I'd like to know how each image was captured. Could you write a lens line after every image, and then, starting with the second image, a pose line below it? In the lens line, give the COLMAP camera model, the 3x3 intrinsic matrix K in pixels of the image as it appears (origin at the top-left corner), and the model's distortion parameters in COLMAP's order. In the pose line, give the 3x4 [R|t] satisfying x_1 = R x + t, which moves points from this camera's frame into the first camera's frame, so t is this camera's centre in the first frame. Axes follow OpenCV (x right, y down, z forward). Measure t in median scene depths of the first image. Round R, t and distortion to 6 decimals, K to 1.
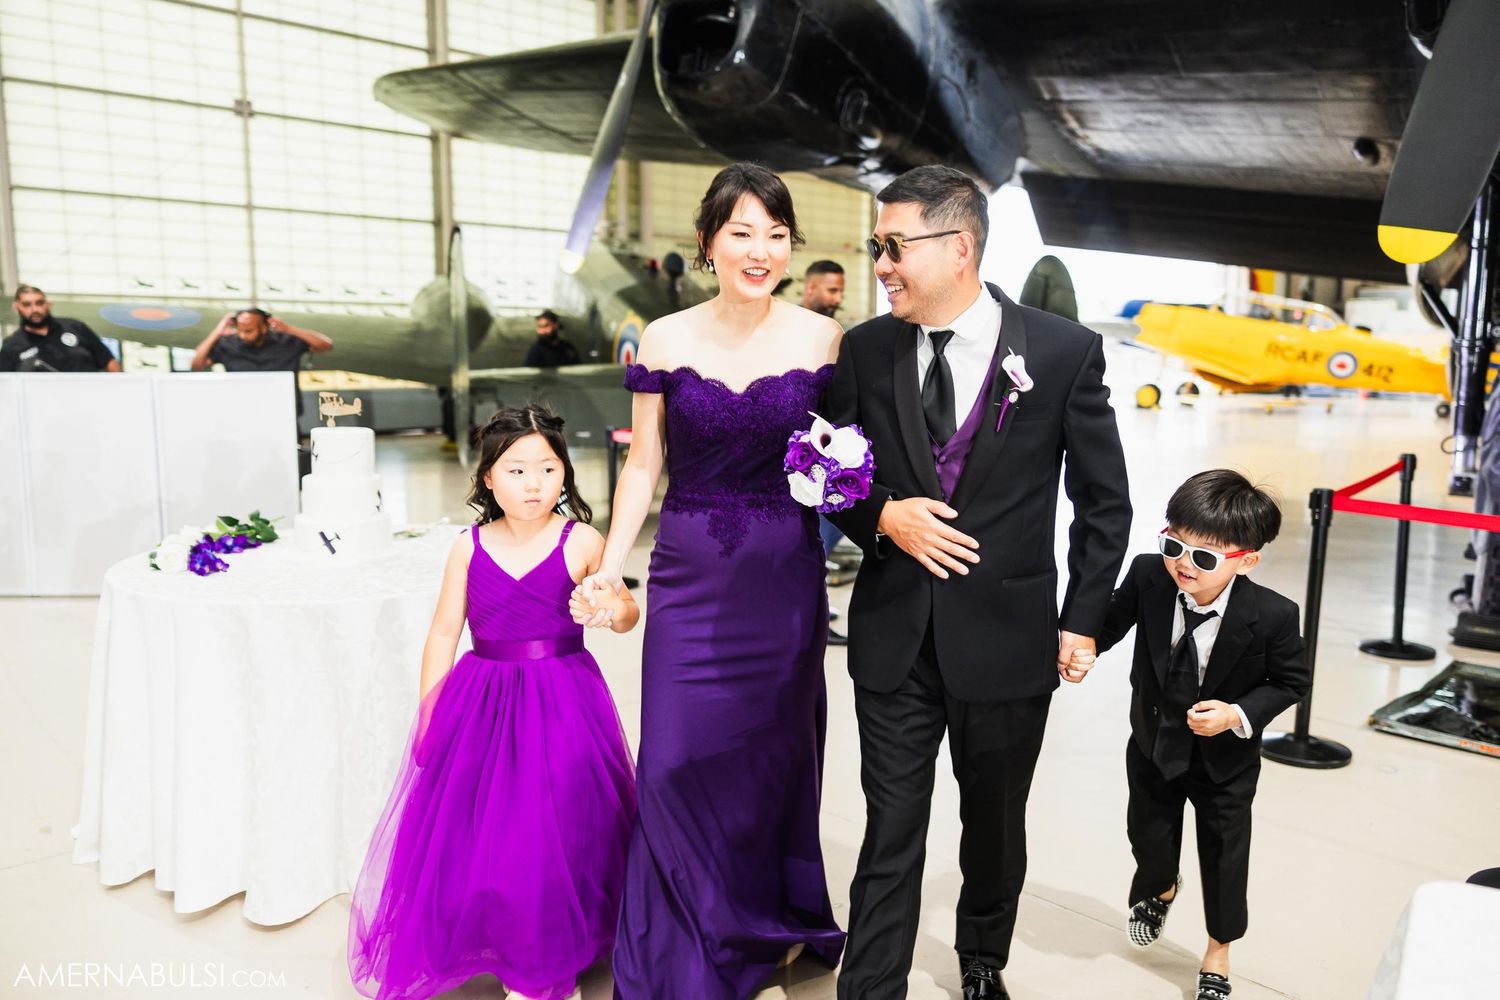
lens RADIAL K [[1178.3, 0, 749.2], [0, 1178.3, 493.8], [0, 0, 1]] dist [0.008888, 0.005689]
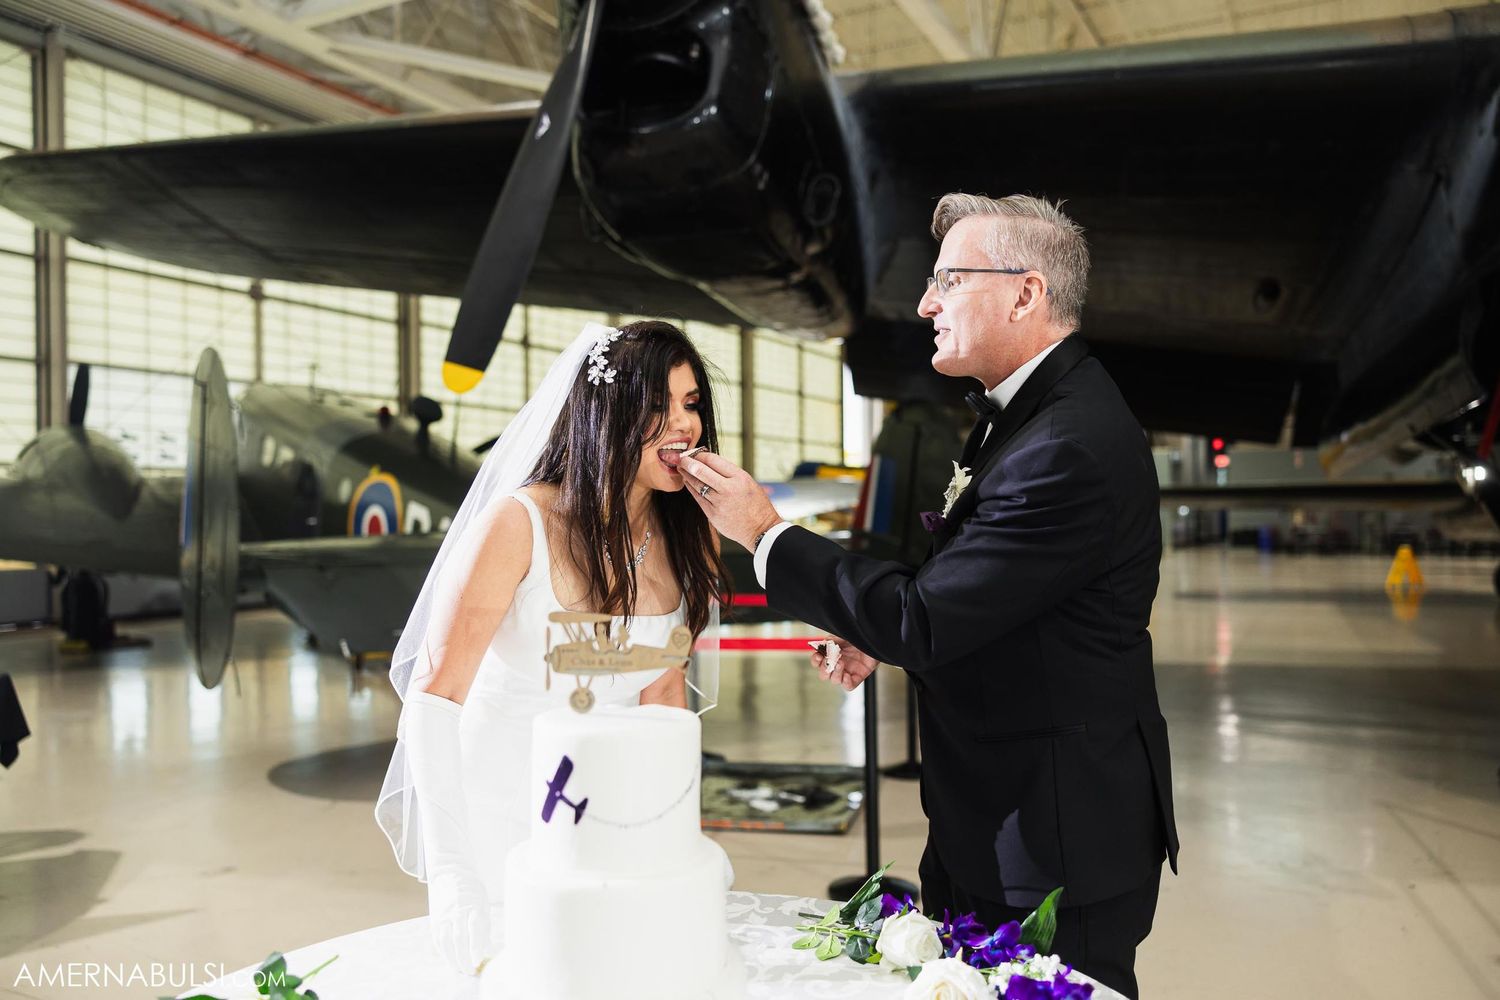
lens RADIAL K [[1178.3, 0, 760.9], [0, 1178.3, 507.0], [0, 0, 1]] dist [0.008888, 0.005689]
pose [[0.943699, -0.010515, 0.330639, -0.121044], [0.052982, 0.991396, -0.119692, -0.020482], [-0.326535, 0.130471, 0.936137, 0.184929]]
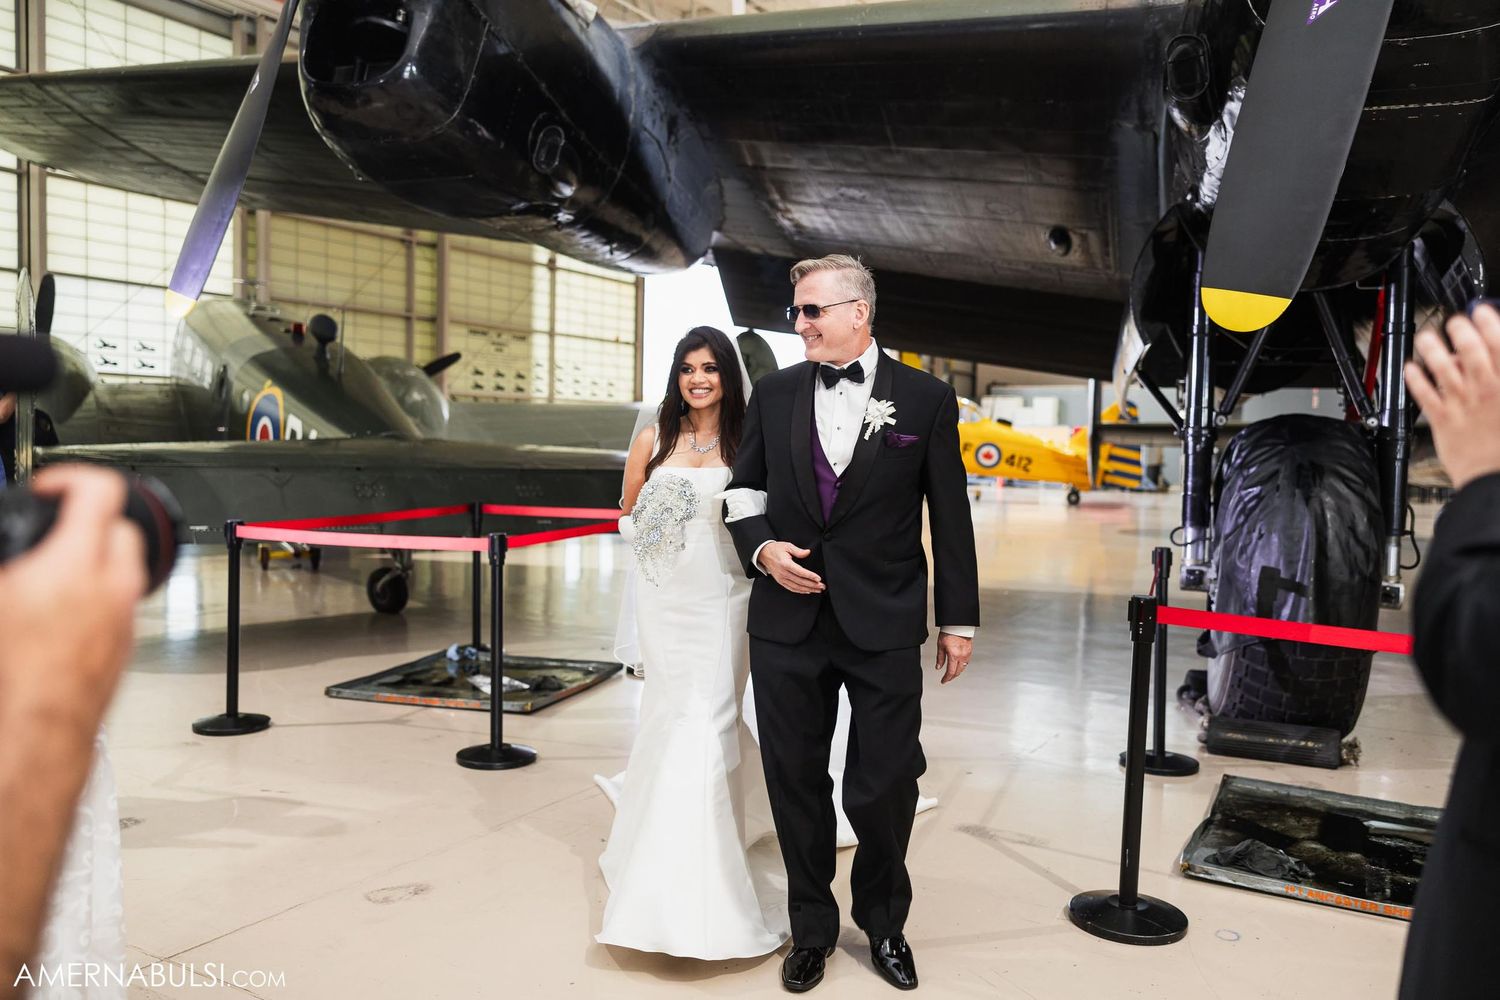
lens RADIAL K [[1178.3, 0, 758.3], [0, 1178.3, 478.8], [0, 0, 1]] dist [0.008888, 0.005689]
pose [[0.958178, 0.007363, 0.286078, -0.004964], [0.016869, 0.996478, -0.082146, -0.007872], [-0.285675, 0.083536, 0.954679, 0.093608]]
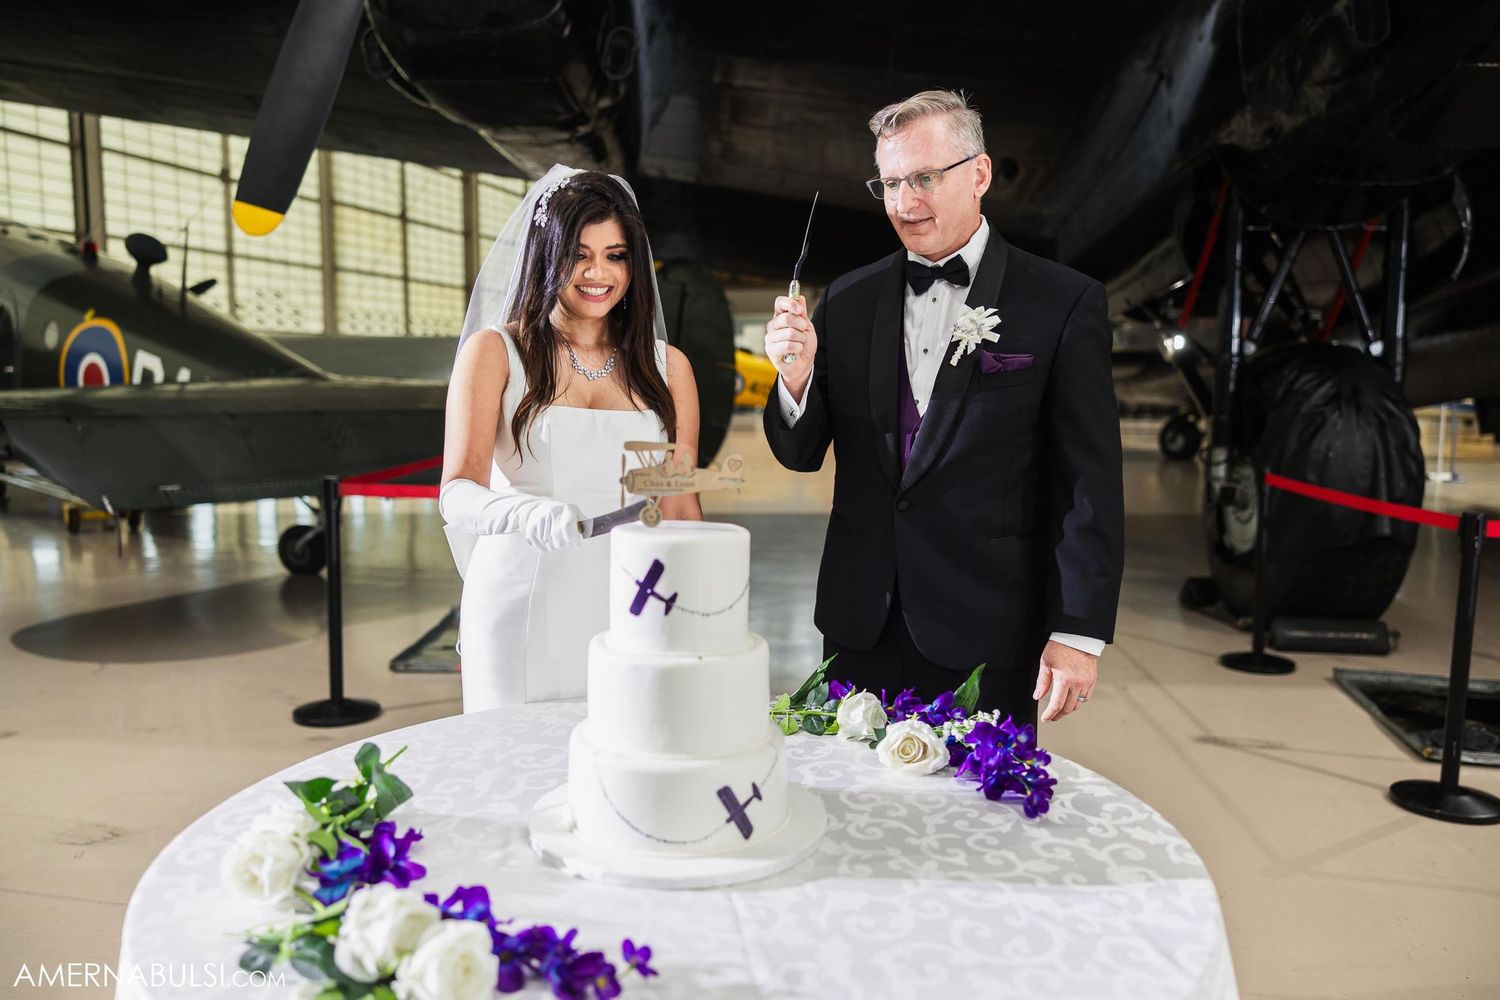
lens RADIAL K [[1178.3, 0, 763.7], [0, 1178.3, 497.9], [0, 0, 1]] dist [0.008888, 0.005689]
pose [[0.837842, -0.056455, 0.542986, -0.157777], [0.063833, 0.997947, 0.005262, -0.018703], [-0.542168, 0.030252, 0.839725, 0.179907]]
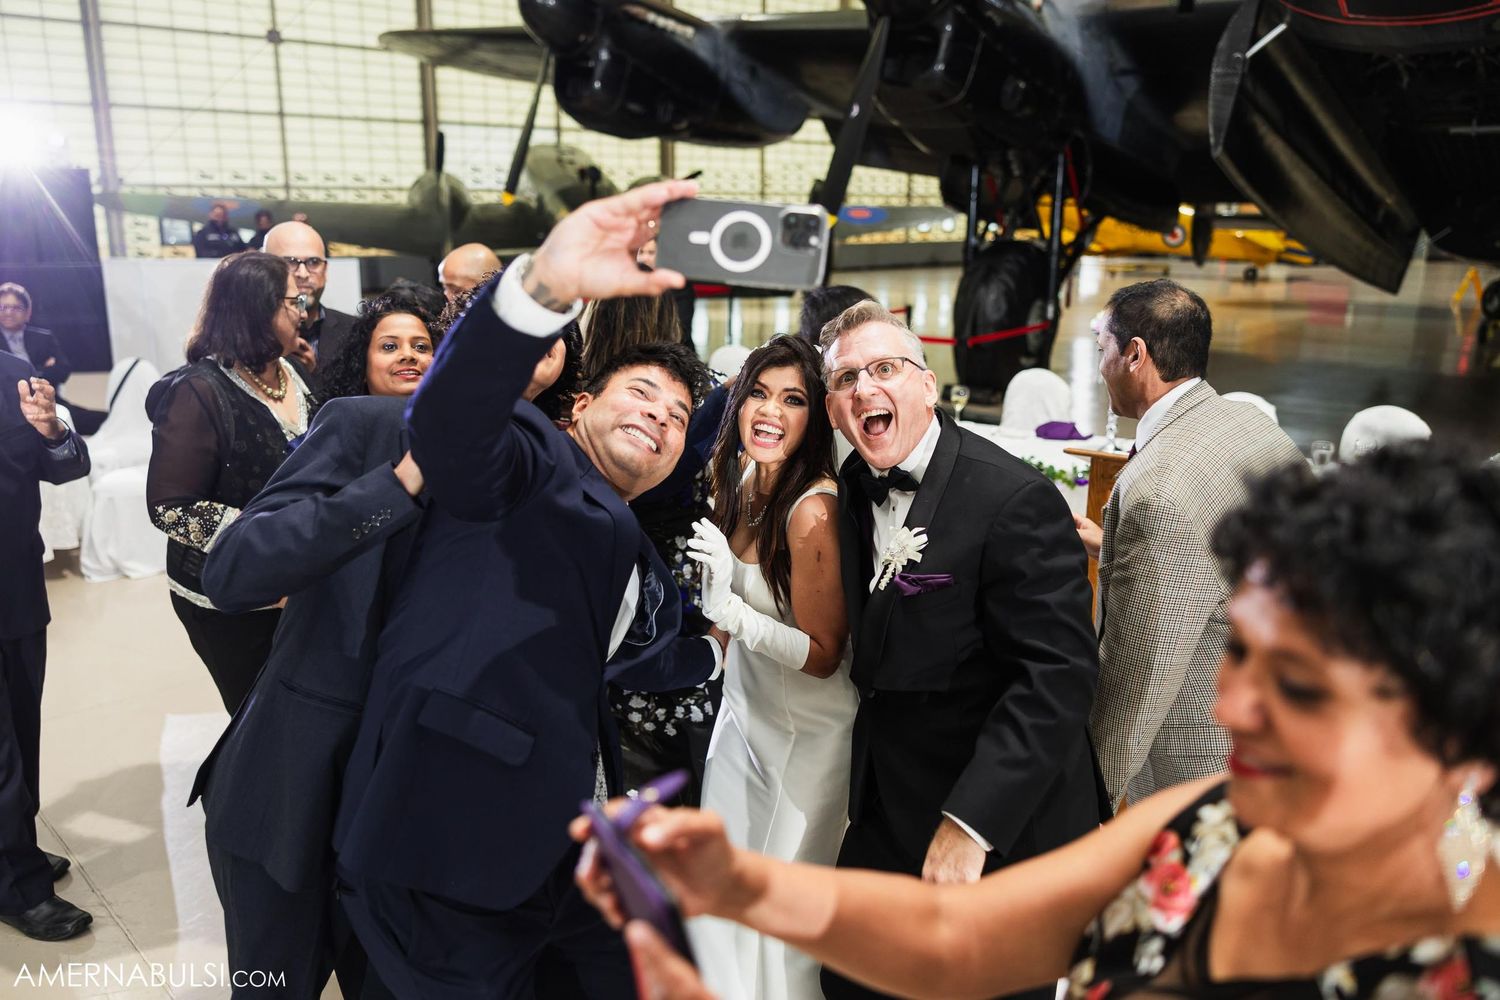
lens RADIAL K [[1178.3, 0, 741.4], [0, 1178.3, 480.7], [0, 0, 1]] dist [0.008888, 0.005689]
pose [[0.999989, 0.003090, 0.003621, 0.118712], [-0.003465, 0.994079, 0.108605, 0.022801], [-0.003264, -0.108617, 0.994078, -0.502105]]
